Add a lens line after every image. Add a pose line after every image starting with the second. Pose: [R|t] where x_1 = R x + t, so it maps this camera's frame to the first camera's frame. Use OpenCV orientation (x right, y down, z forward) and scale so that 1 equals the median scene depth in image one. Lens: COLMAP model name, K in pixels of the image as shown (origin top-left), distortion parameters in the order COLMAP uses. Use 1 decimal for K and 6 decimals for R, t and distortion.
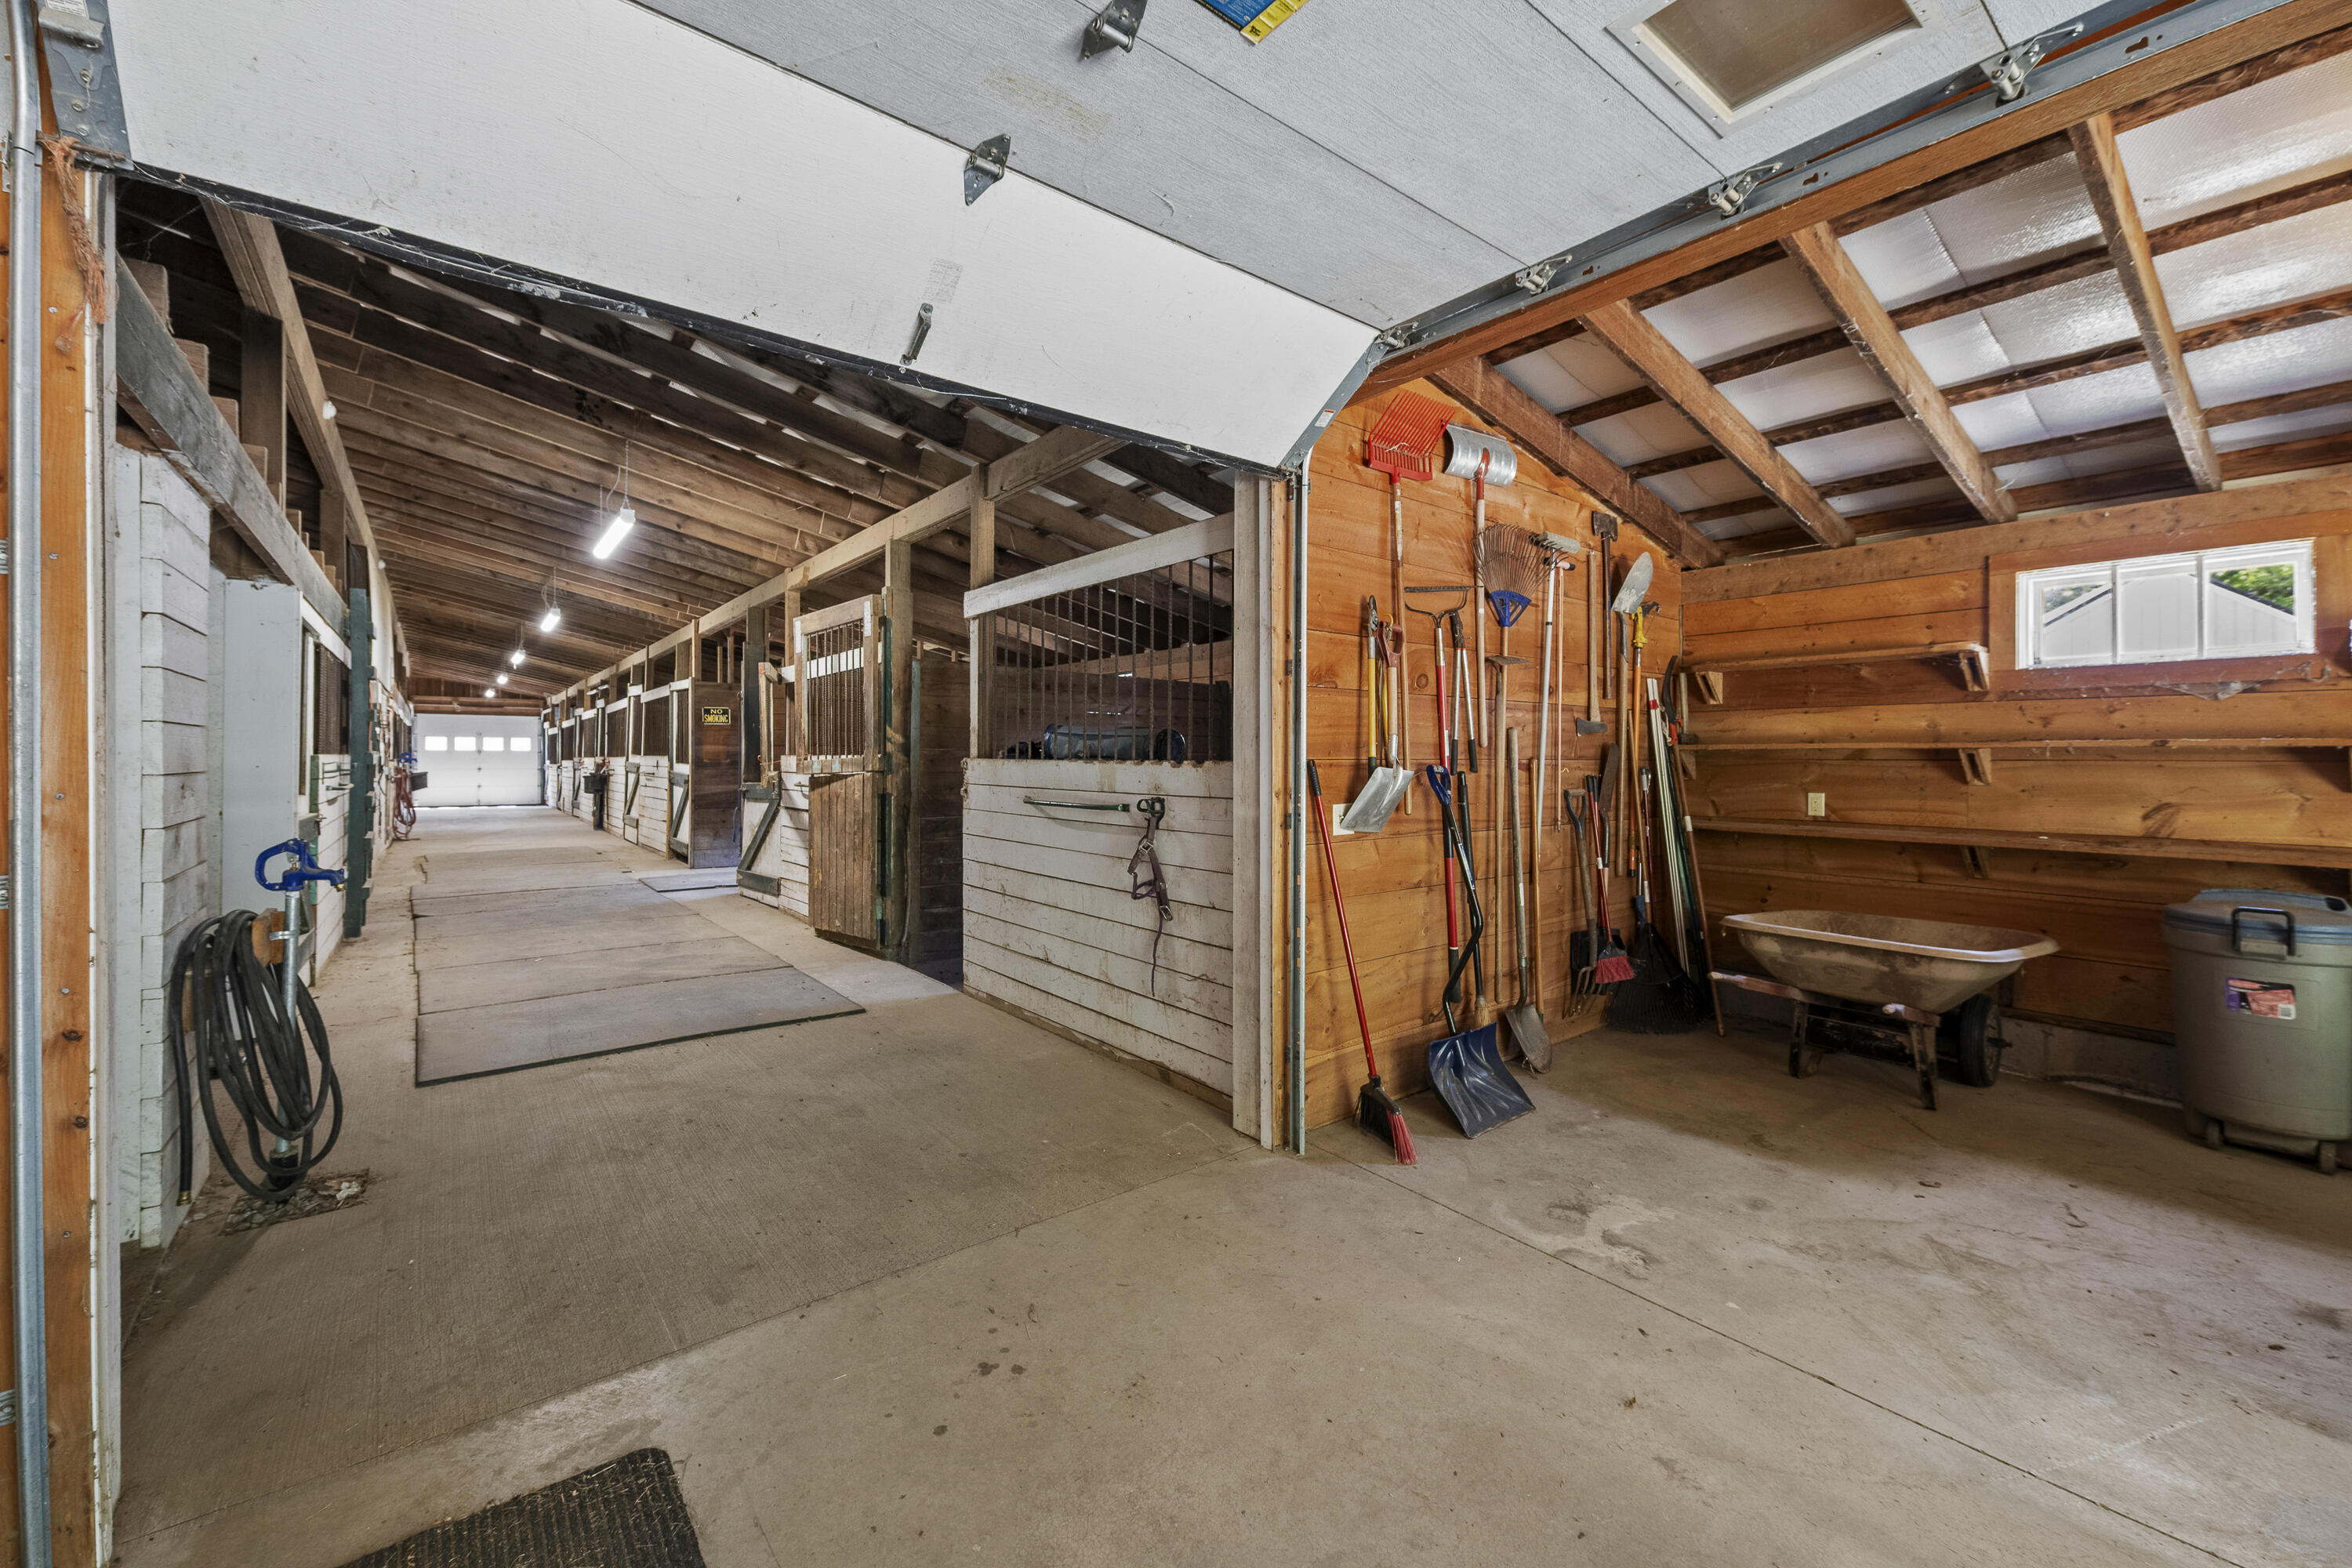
lens RADIAL K [[942.1, 0, 1178.8], [0, 942.1, 761.6], [0, 0, 1]] dist [-0.000372, -0.000055]
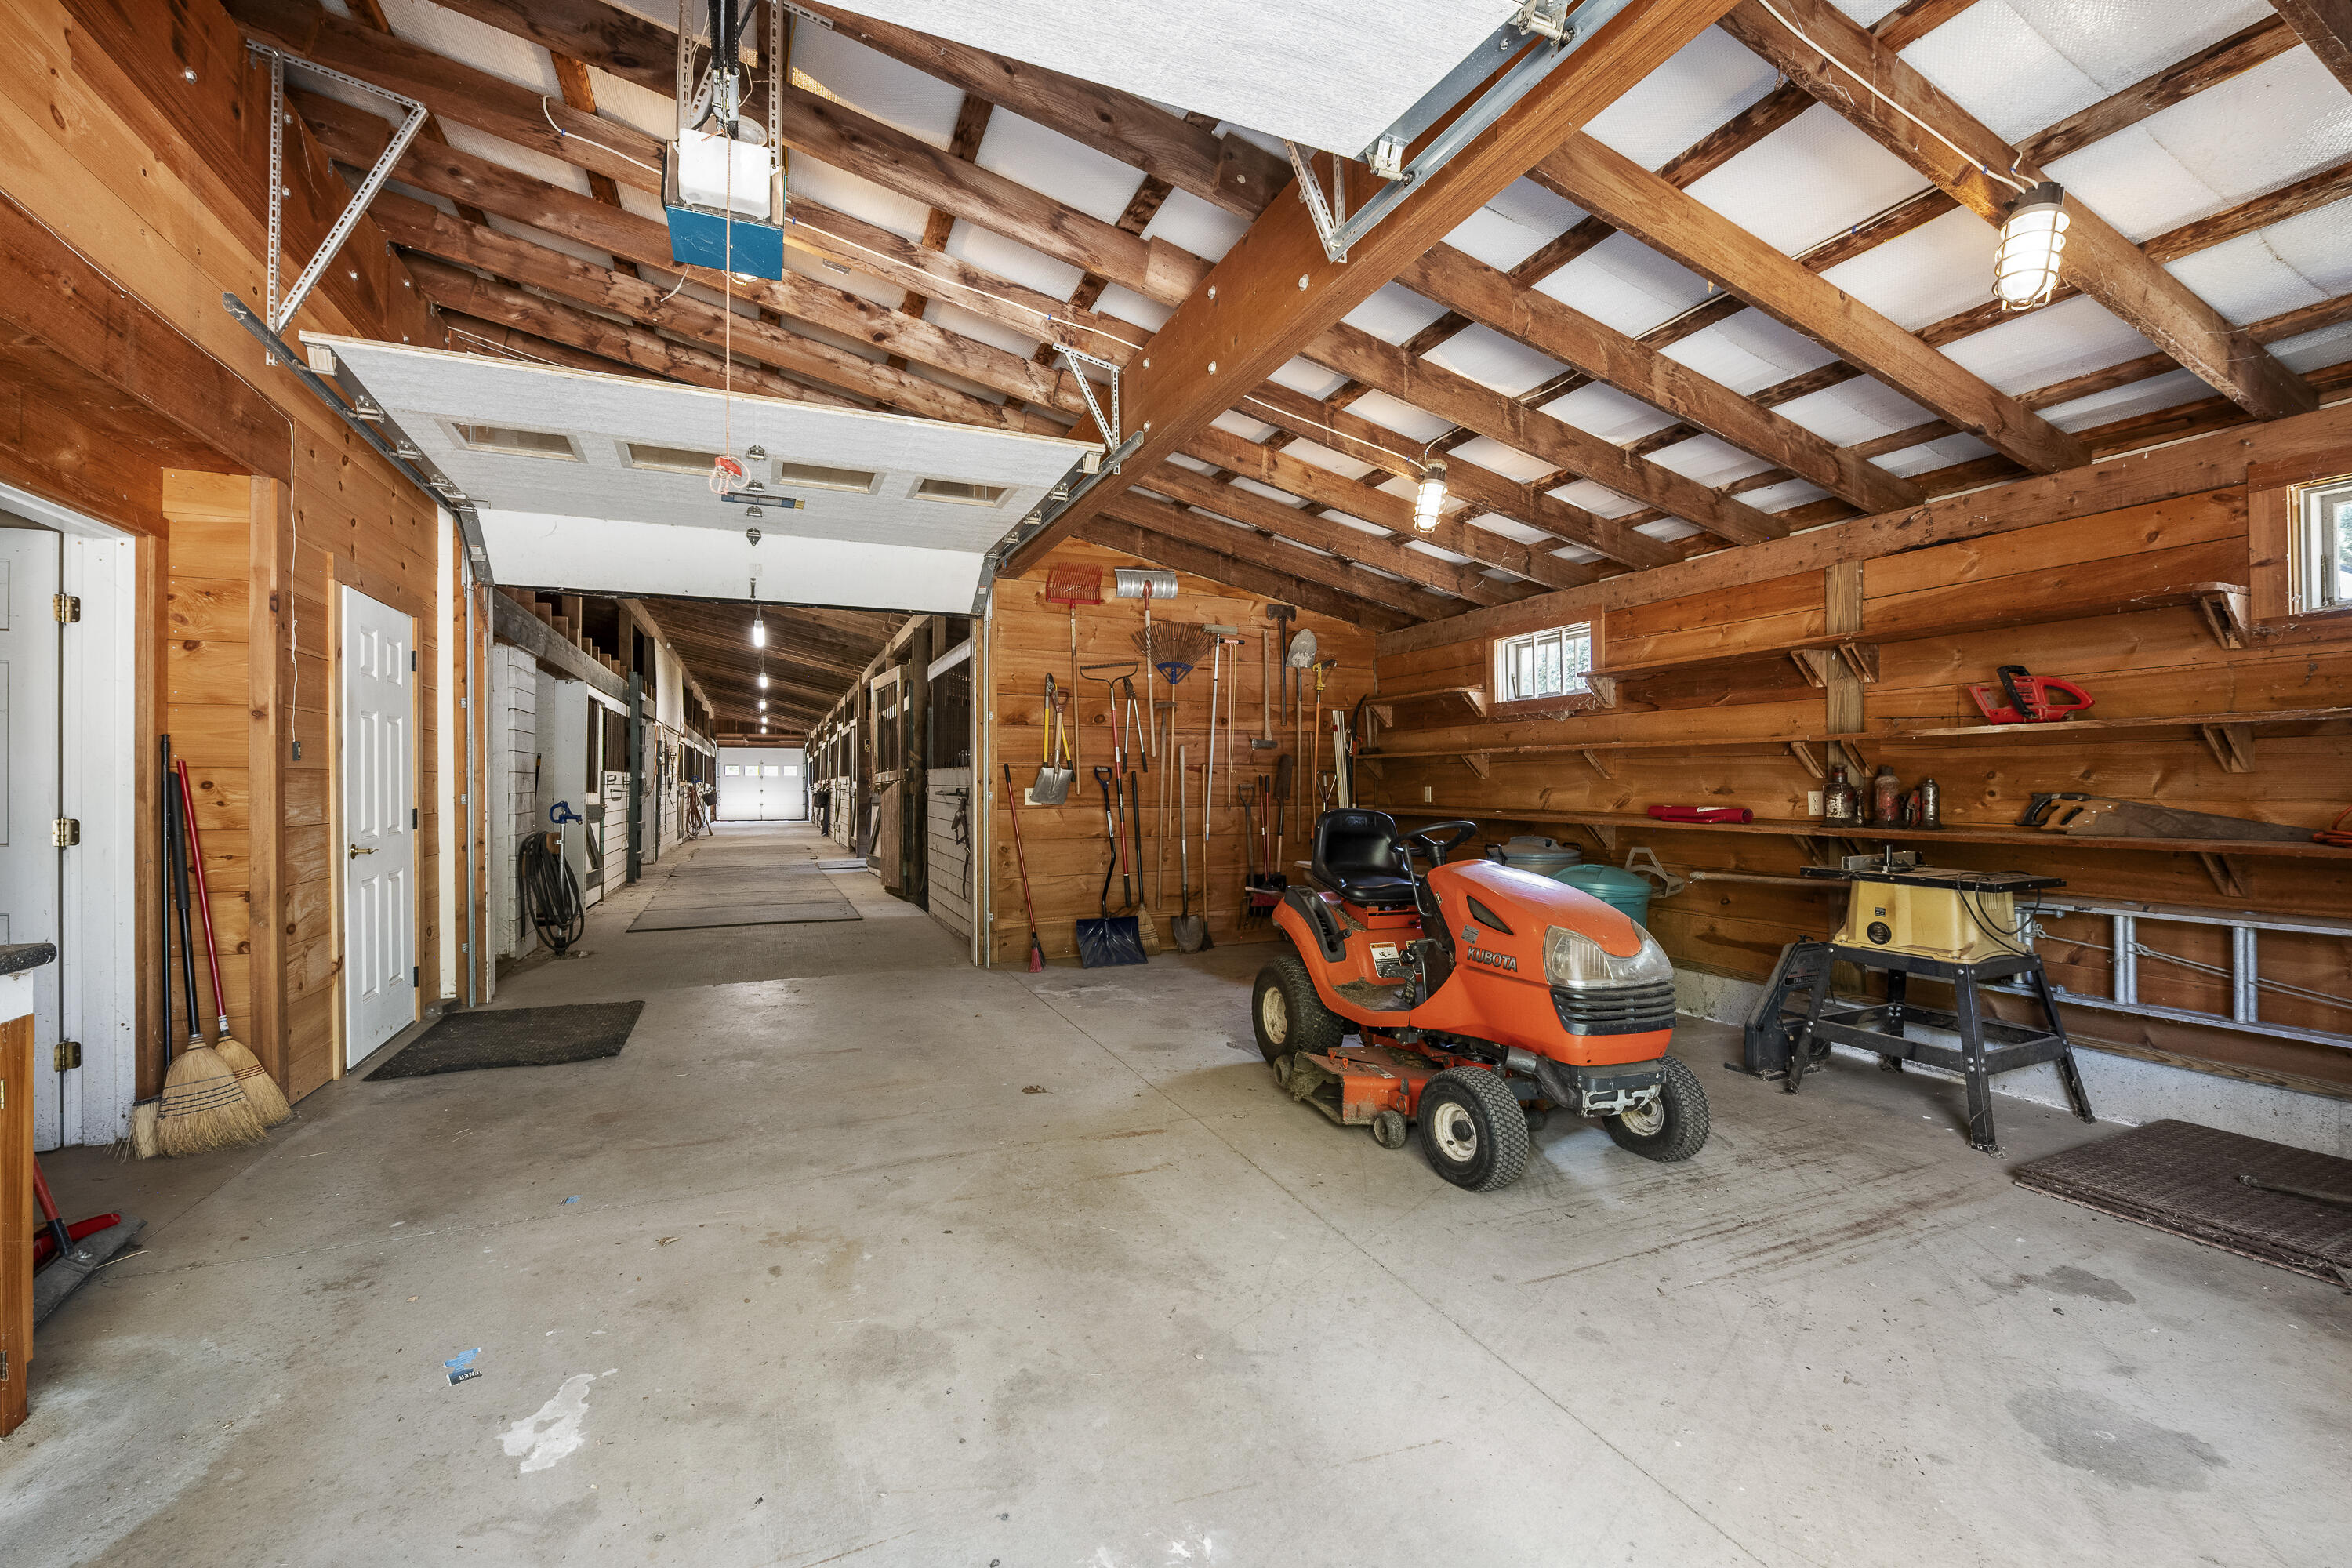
lens RADIAL K [[973.8, 0, 1176.0], [0, 973.8, 784.0], [0, 0, 1]] dist [-0.011007, -0.000025]
pose [[0.965267, -0.004813, -0.261221, 0.749536], [0.003773, 0.999983, -0.004484, 0.037164], [0.261238, 0.003342, 0.965269, -0.597993]]
